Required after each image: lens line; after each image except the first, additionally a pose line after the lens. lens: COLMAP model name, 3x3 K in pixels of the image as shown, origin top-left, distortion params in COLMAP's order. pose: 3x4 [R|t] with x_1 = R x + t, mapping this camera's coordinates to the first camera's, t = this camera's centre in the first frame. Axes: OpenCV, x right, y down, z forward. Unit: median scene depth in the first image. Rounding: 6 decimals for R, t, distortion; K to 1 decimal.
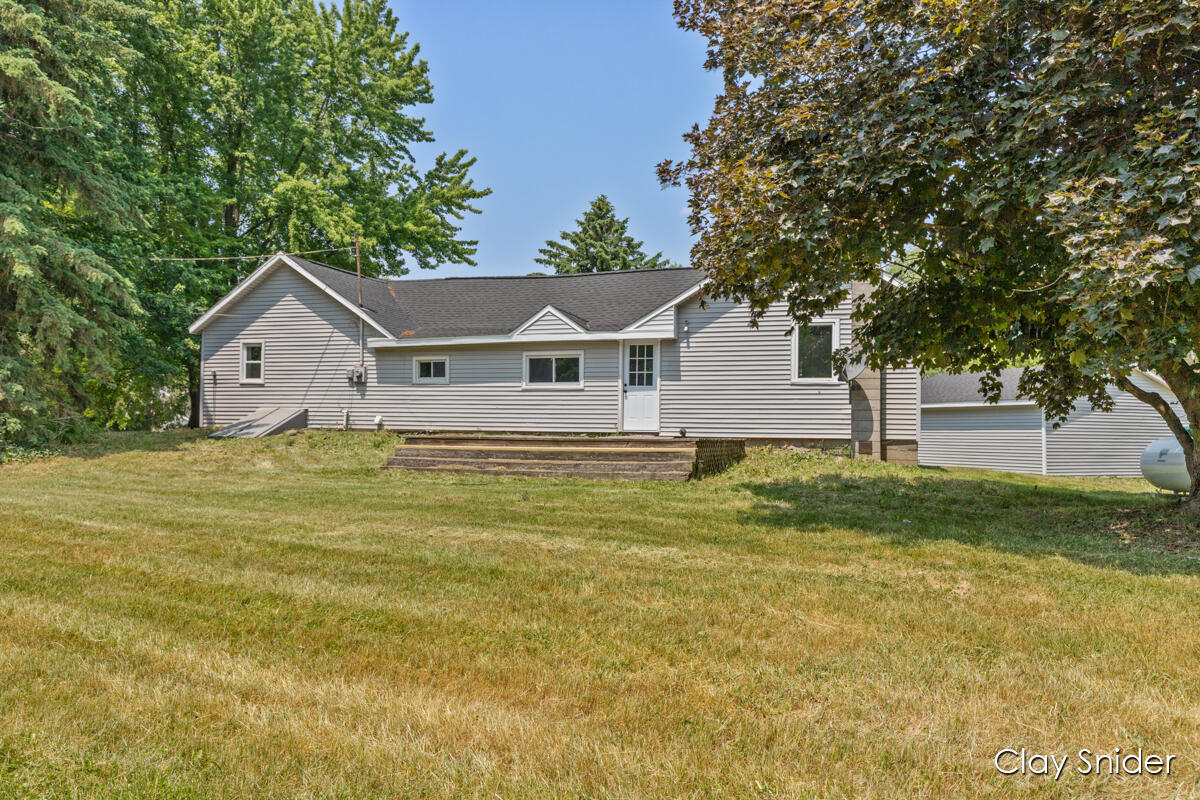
lens RADIAL K [[905.4, 0, 600.1], [0, 905.4, 391.0], [0, 0, 1]] dist [0.010288, 0.009312]
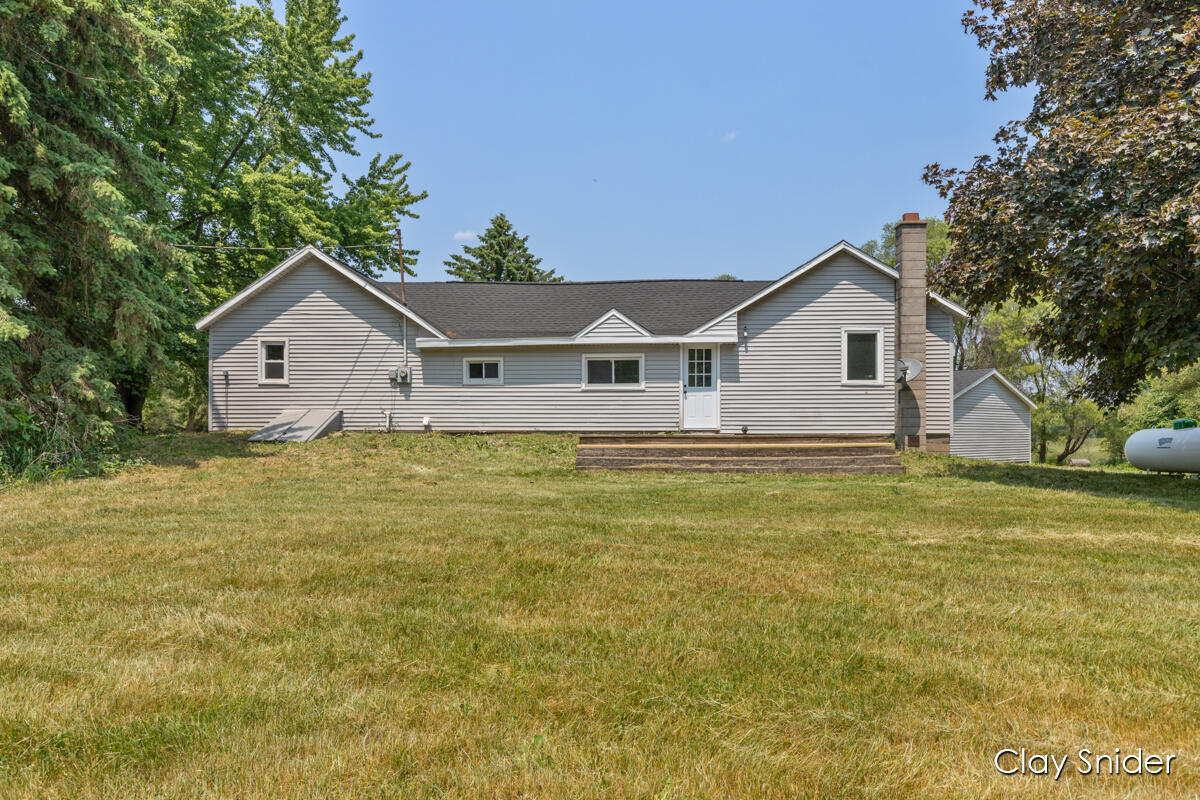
lens RADIAL K [[787.9, 0, 600.5], [0, 787.9, 409.5], [0, 0, 1]] dist [0.029599, -0.003445]
pose [[0.962617, -0.004989, 0.270821, -0.300088], [0.000888, 0.999883, 0.015263, 0.006197], [-0.270866, -0.014452, 0.962509, 0.126553]]
